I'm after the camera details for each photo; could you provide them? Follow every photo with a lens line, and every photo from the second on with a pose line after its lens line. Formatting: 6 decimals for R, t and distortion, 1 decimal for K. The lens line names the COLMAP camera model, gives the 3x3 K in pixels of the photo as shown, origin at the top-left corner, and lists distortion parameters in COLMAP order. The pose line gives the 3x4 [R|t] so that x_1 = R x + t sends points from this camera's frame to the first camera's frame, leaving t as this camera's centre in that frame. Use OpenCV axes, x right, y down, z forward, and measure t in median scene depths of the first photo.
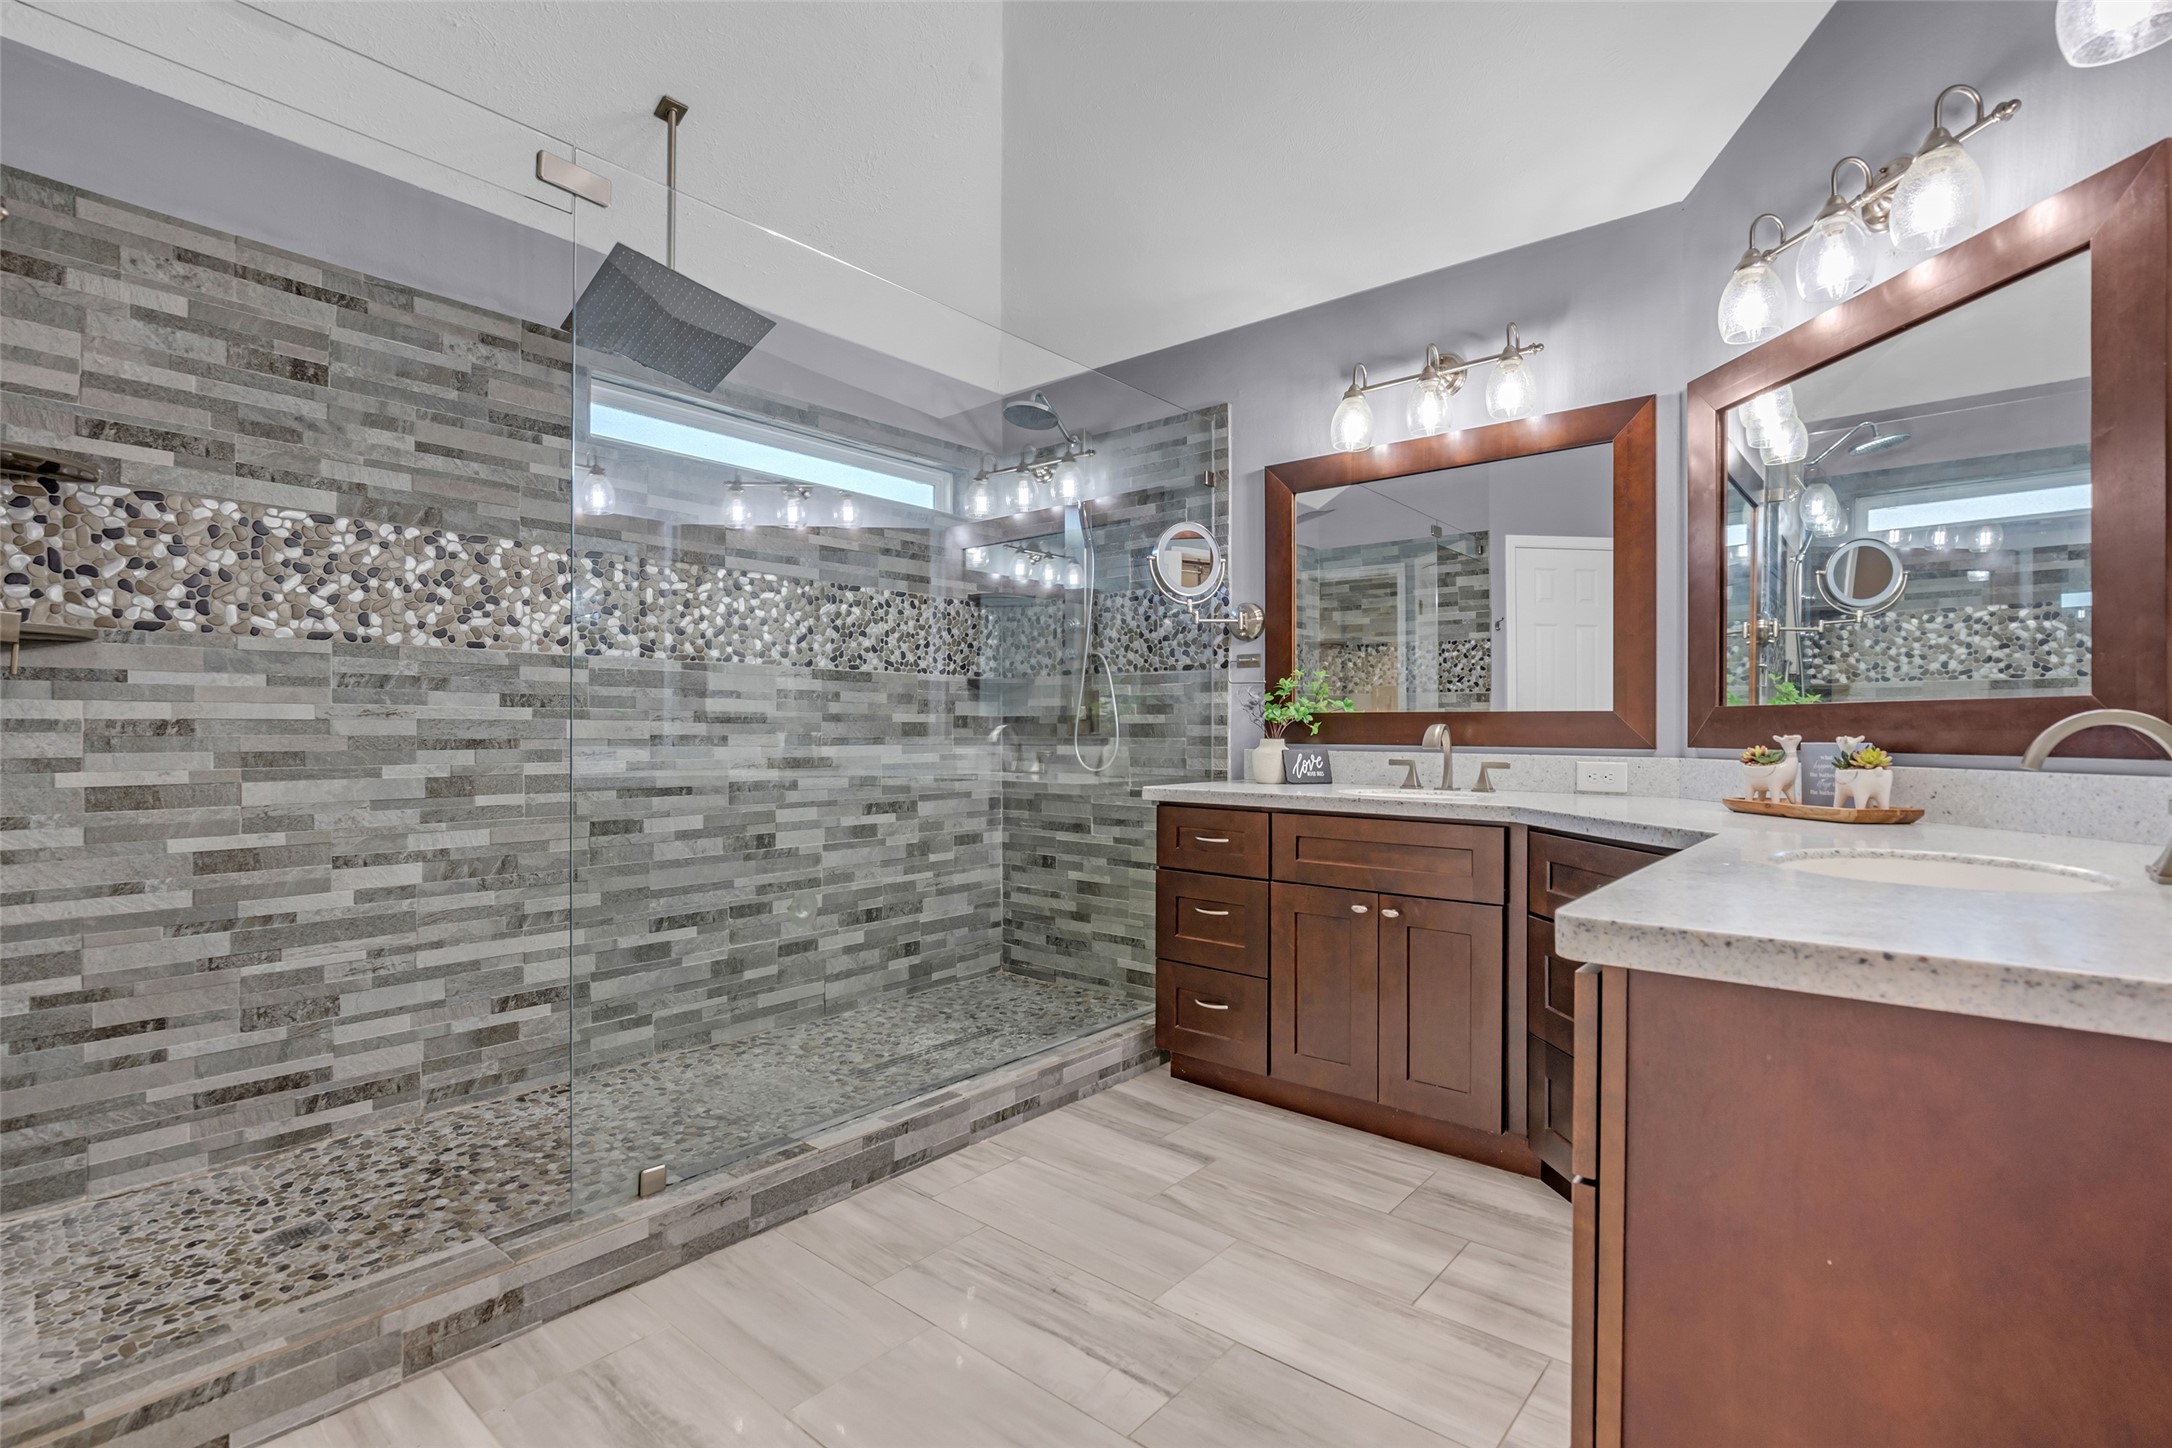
lens RADIAL K [[1001.0, 0, 1084.4], [0, 1001.0, 723.4], [0, 0, 1]] dist [-0.015350, -0.000461]
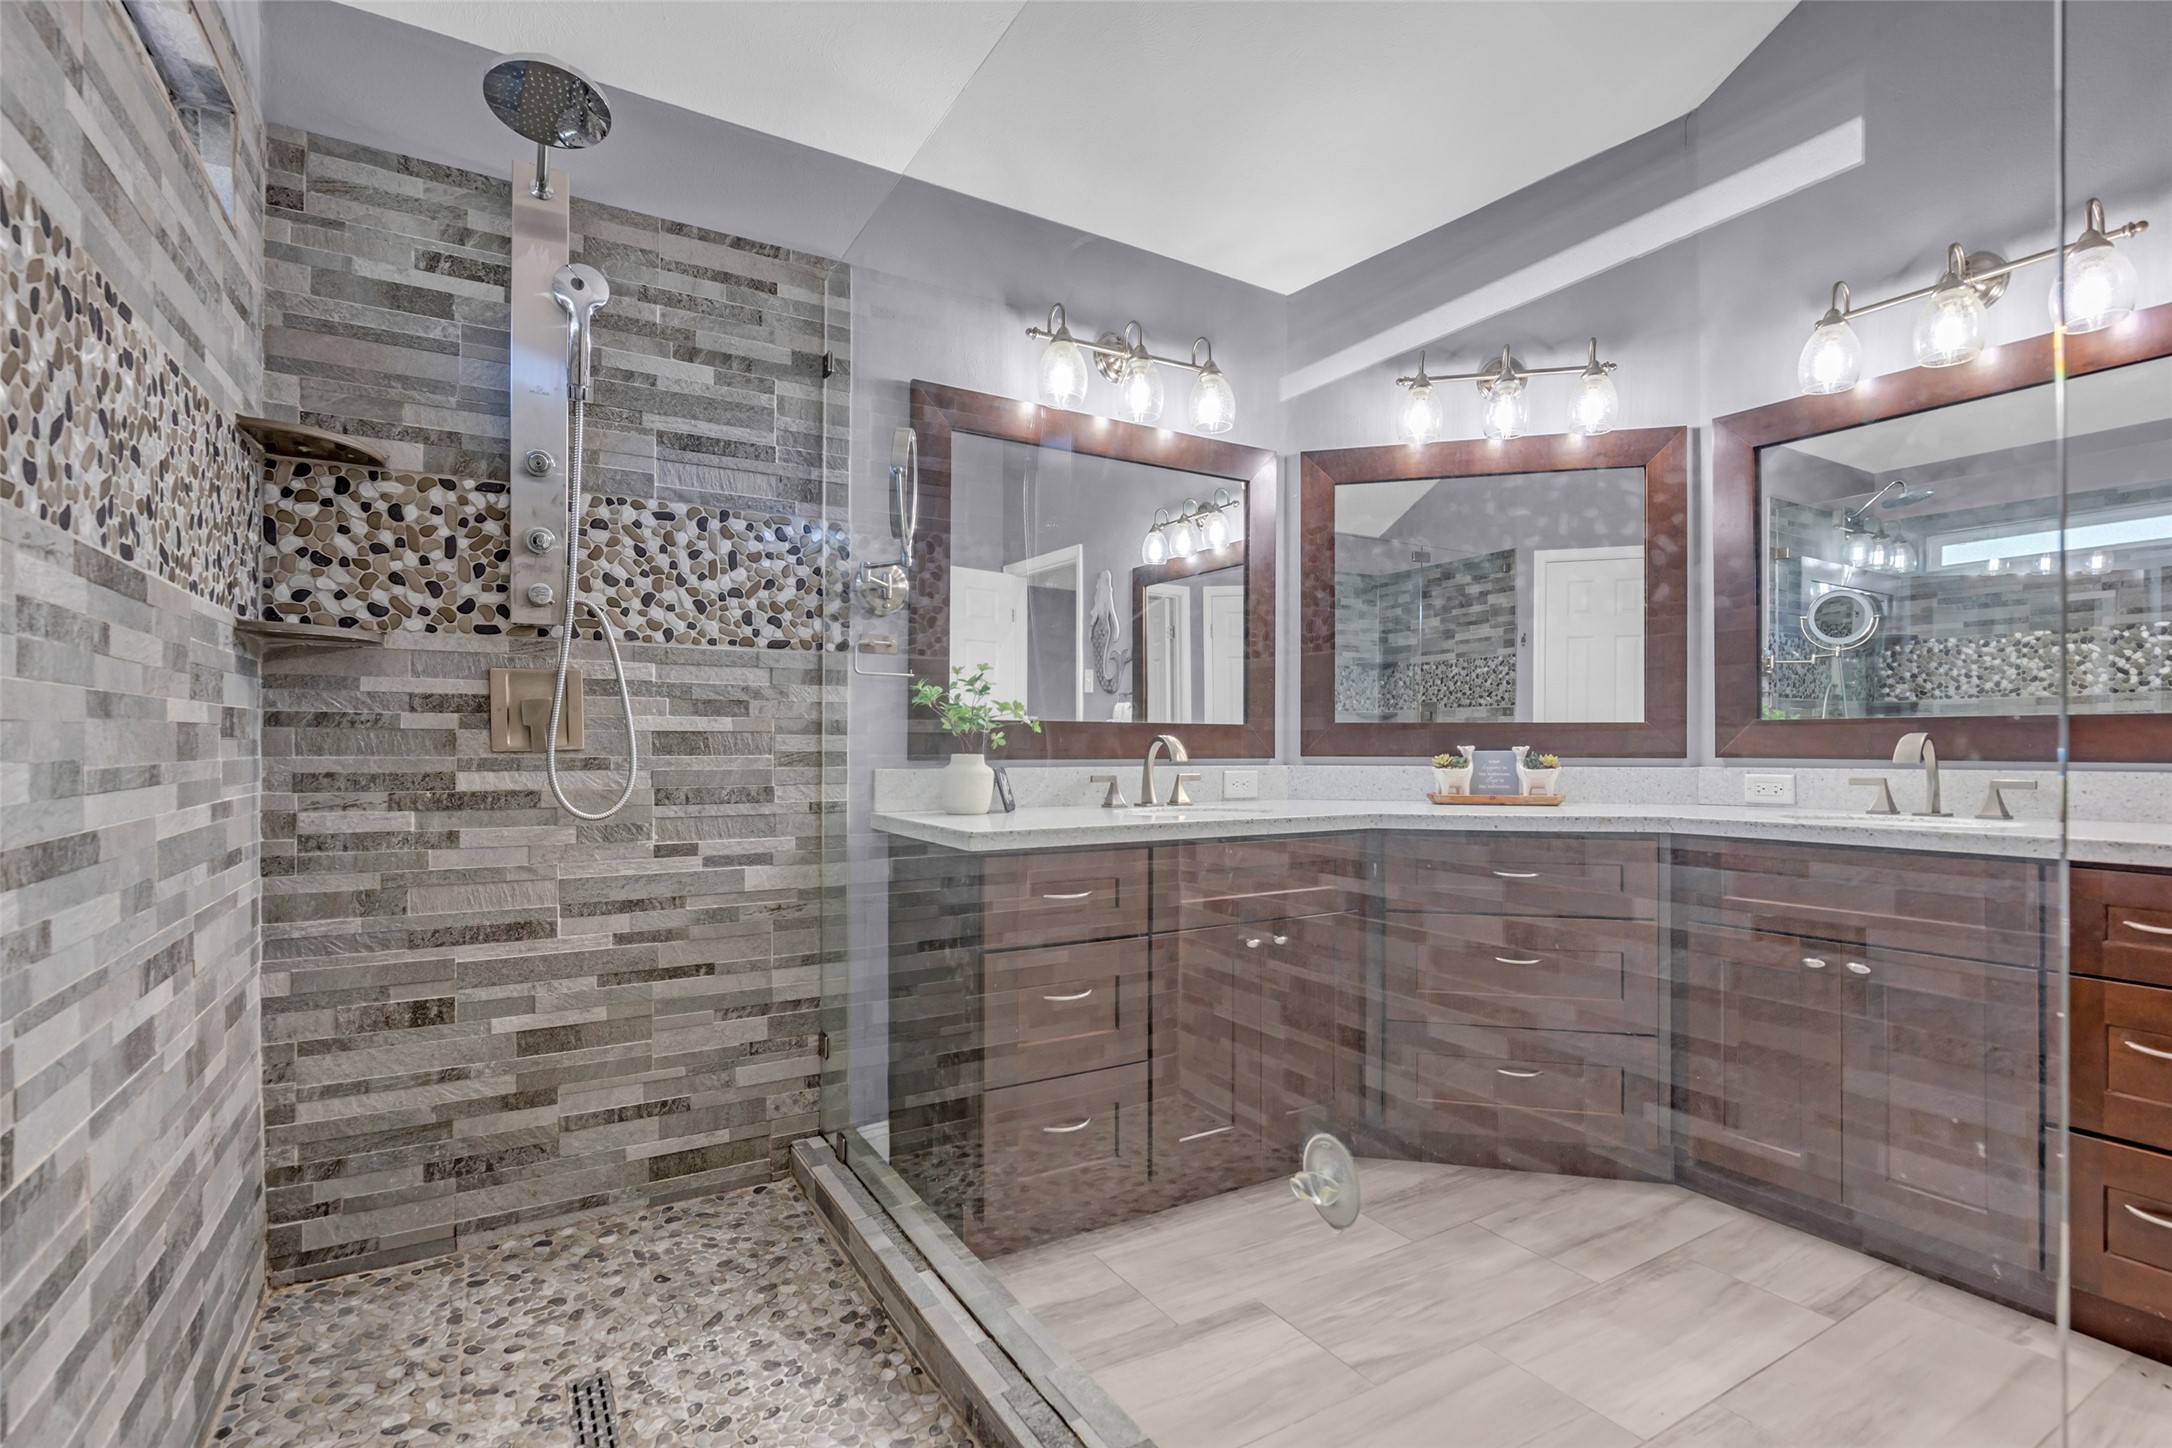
lens RADIAL K [[1001.0, 0, 1085.6], [0, 1001.0, 742.1], [0, 0, 1]] dist [-0.015350, -0.000461]
pose [[0.326841, 0.000897, 0.945079, -0.479288], [-0.002869, 0.999996, 0.000043, 0.006668], [-0.945075, -0.002725, 0.326843, 0.665391]]
